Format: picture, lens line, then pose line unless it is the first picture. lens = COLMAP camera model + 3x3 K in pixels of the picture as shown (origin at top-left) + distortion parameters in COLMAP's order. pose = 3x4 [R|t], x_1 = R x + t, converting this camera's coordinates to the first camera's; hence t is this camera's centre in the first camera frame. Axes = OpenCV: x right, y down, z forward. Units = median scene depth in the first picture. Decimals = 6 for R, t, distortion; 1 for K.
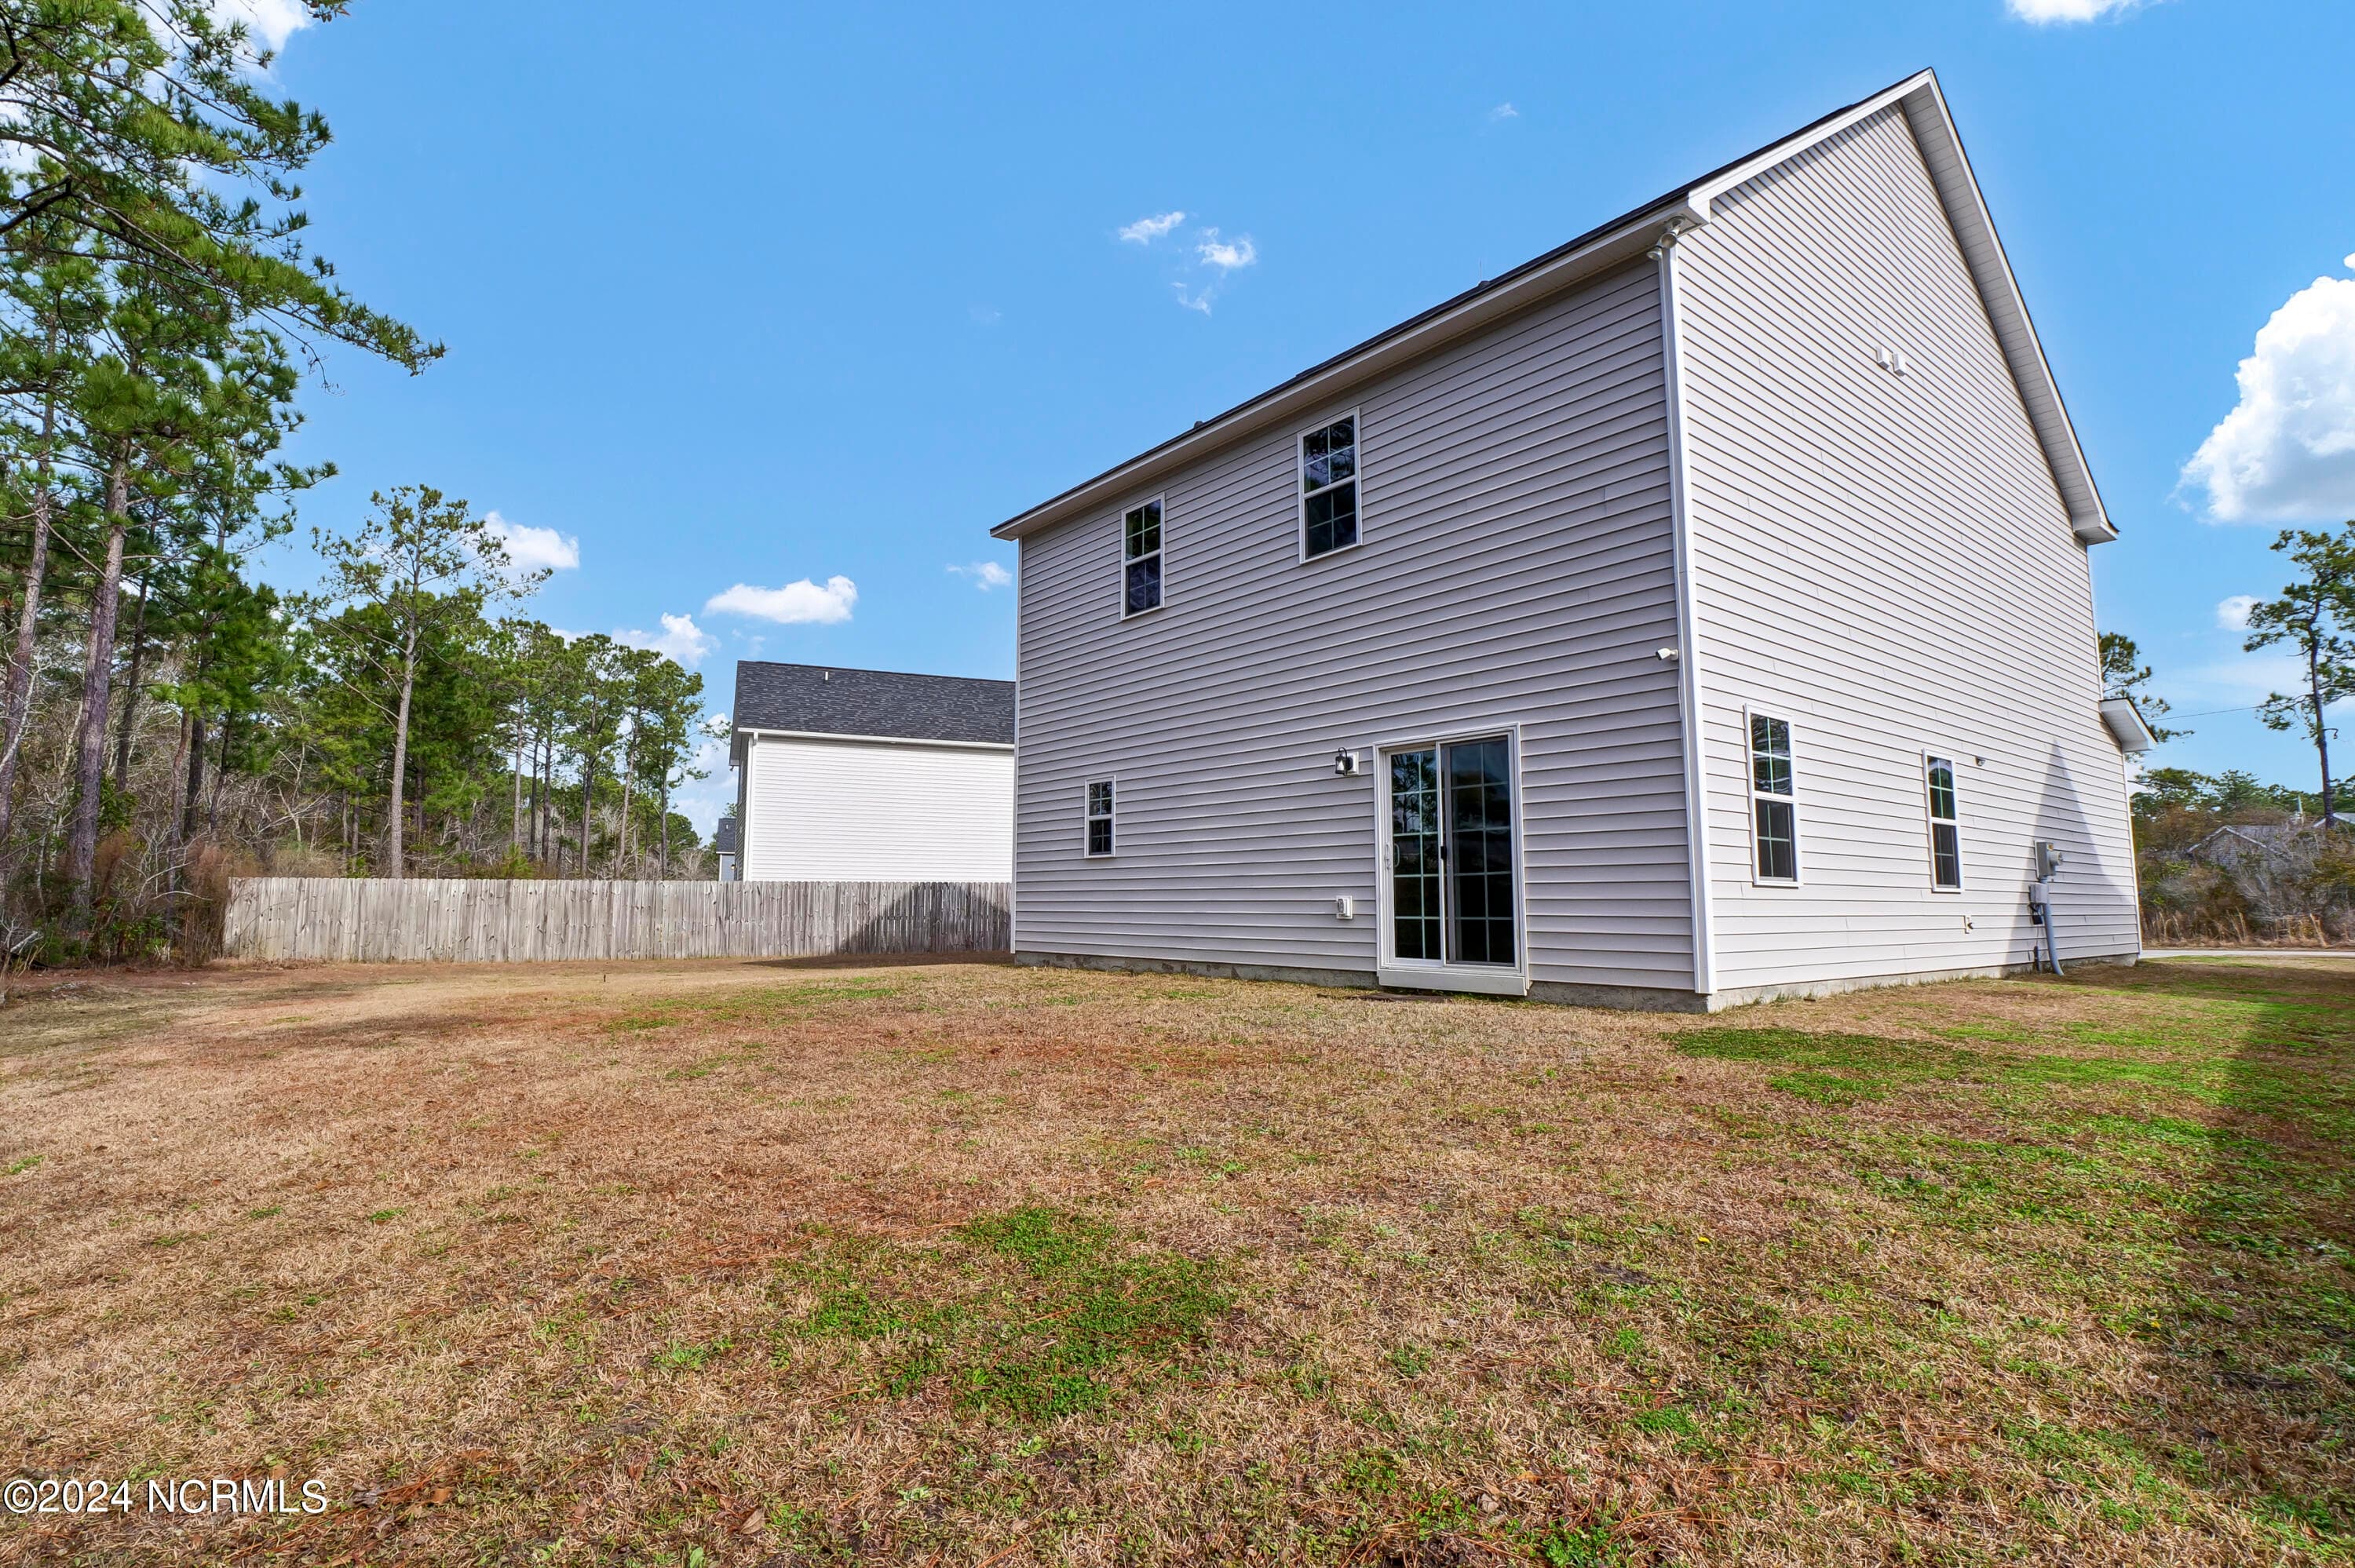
lens RADIAL K [[1163.4, 0, 1177.5], [0, 1163.4, 784.0], [0, 0, 1]] dist [-0.000590, 0.000128]
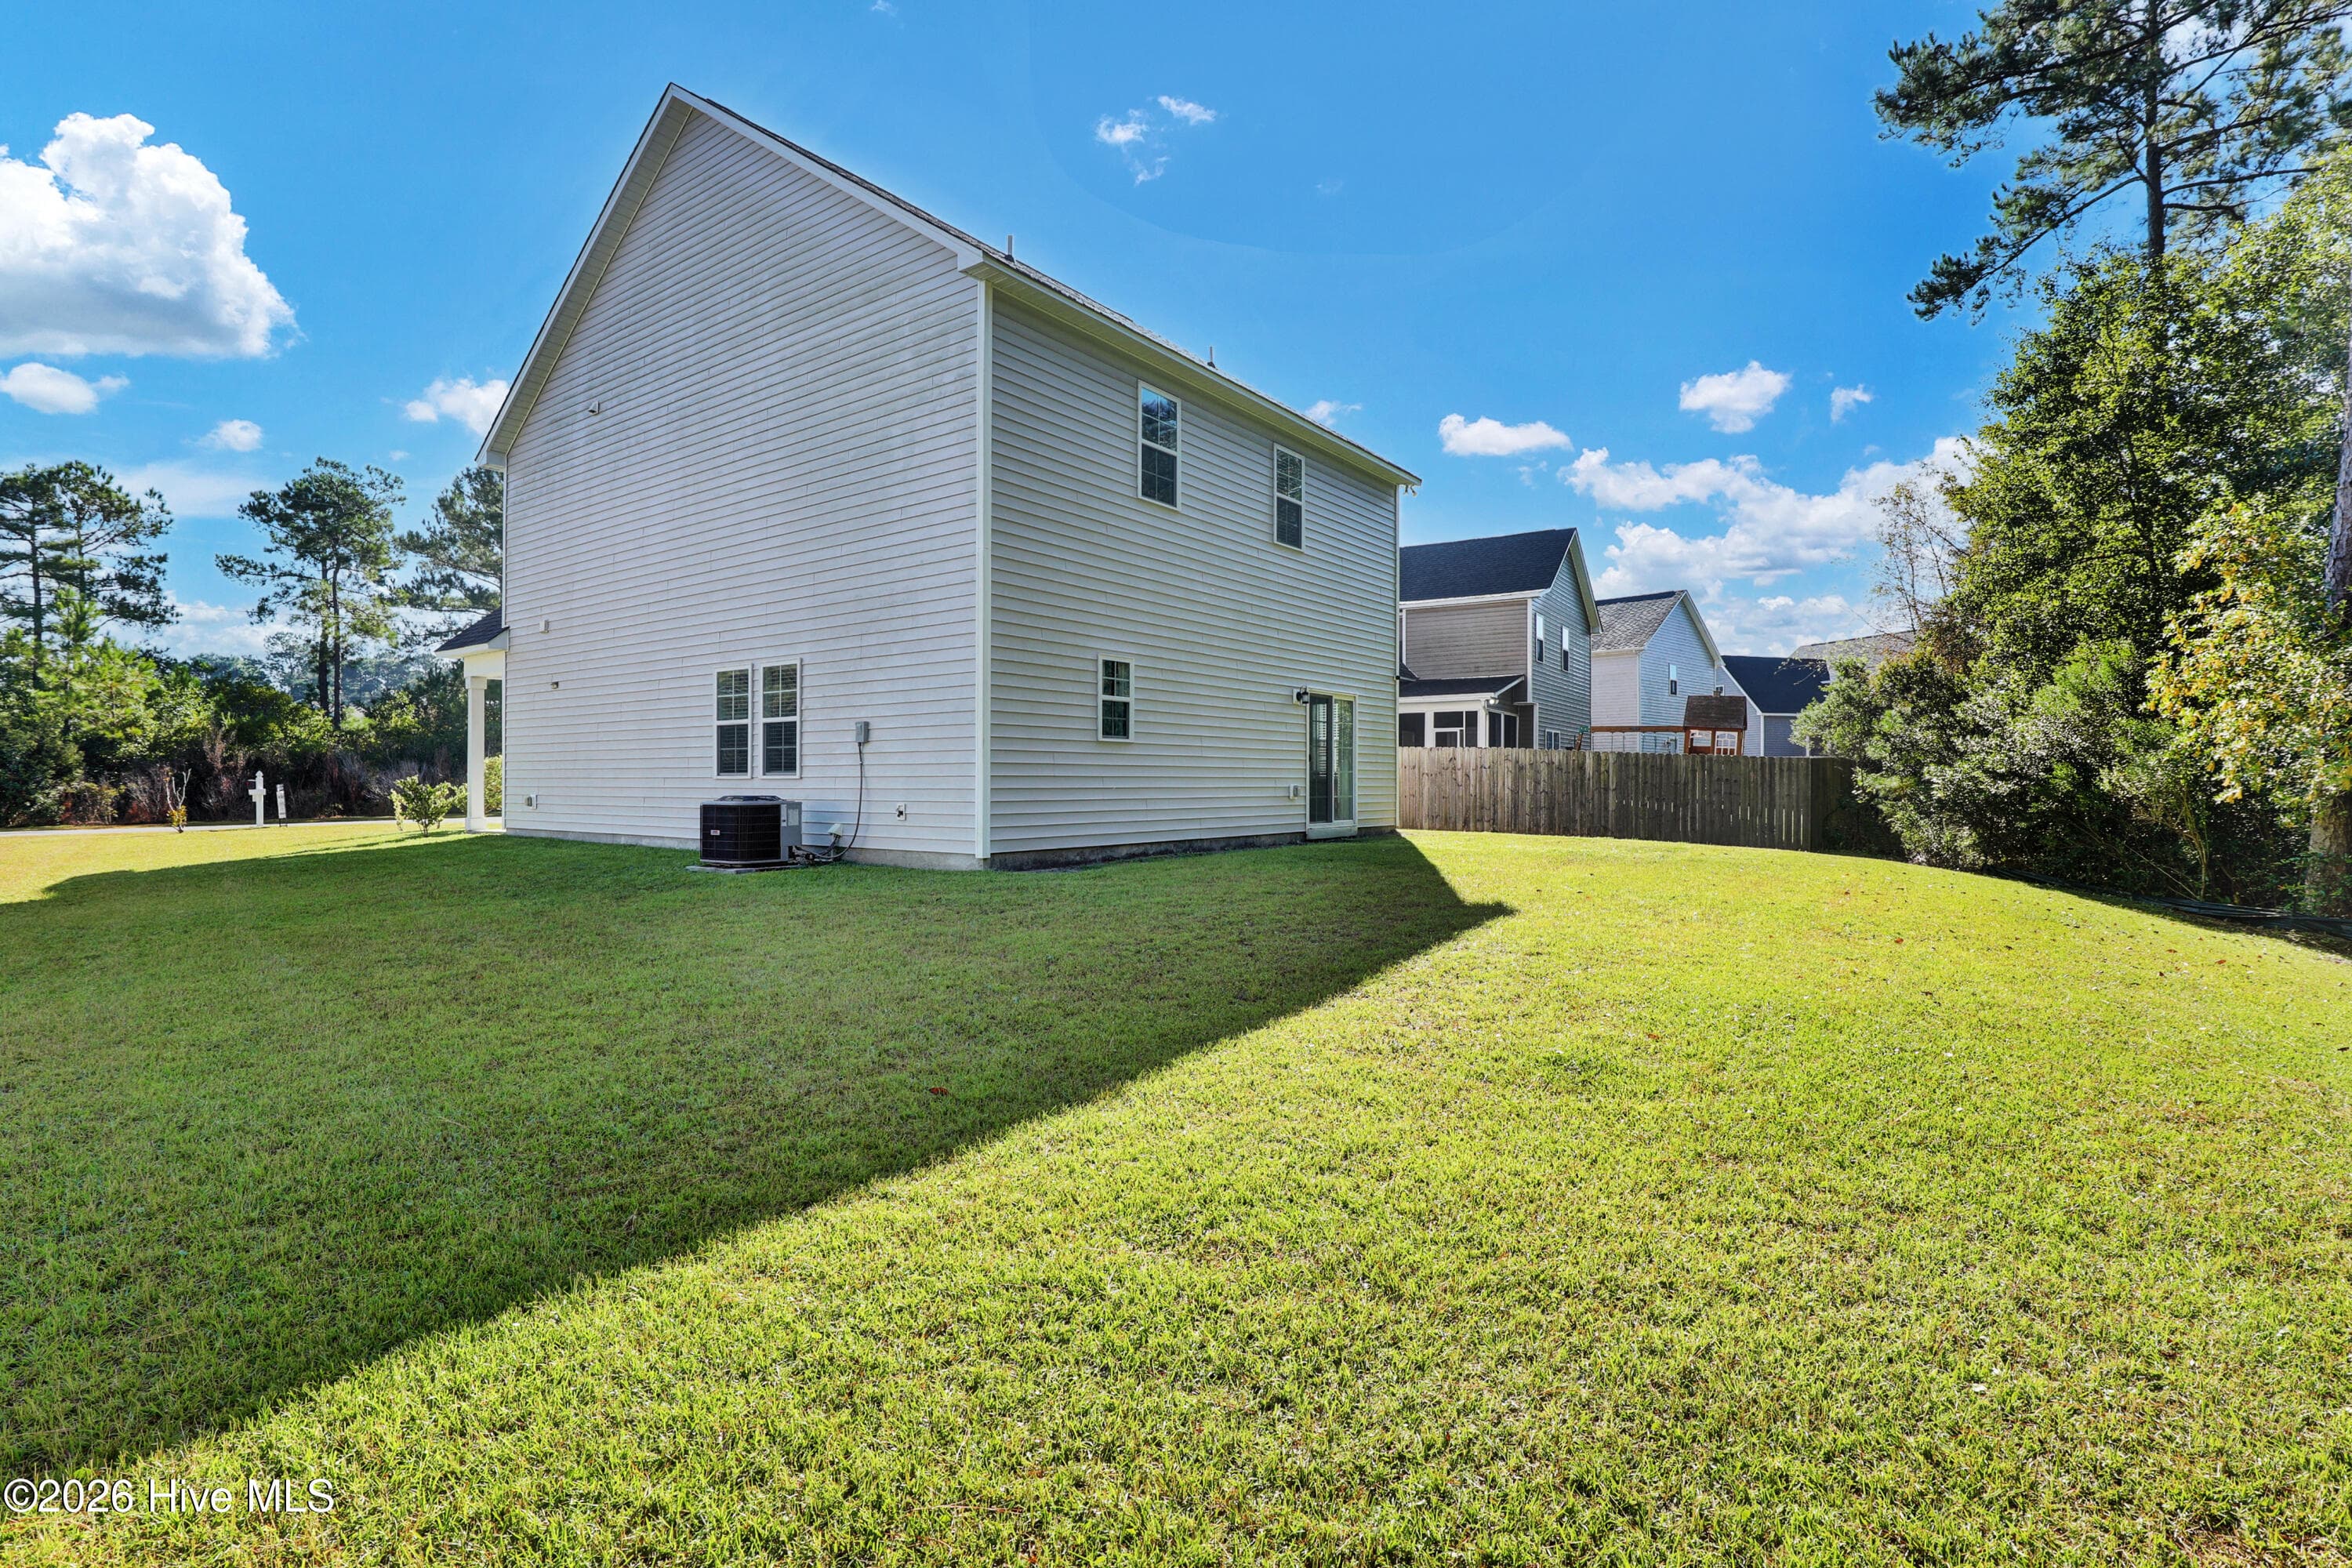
lens RADIAL K [[1097.2, 0, 1176.0], [0, 1097.2, 784.0], [0, 0, 1]] dist [0.019971, 0.000054]
pose [[-0.236365, 0.000235, 0.971664, -0.423084], [-0.097173, 0.994981, -0.023878, 0.051260], [-0.966793, -0.100063, -0.235156, 0.522784]]
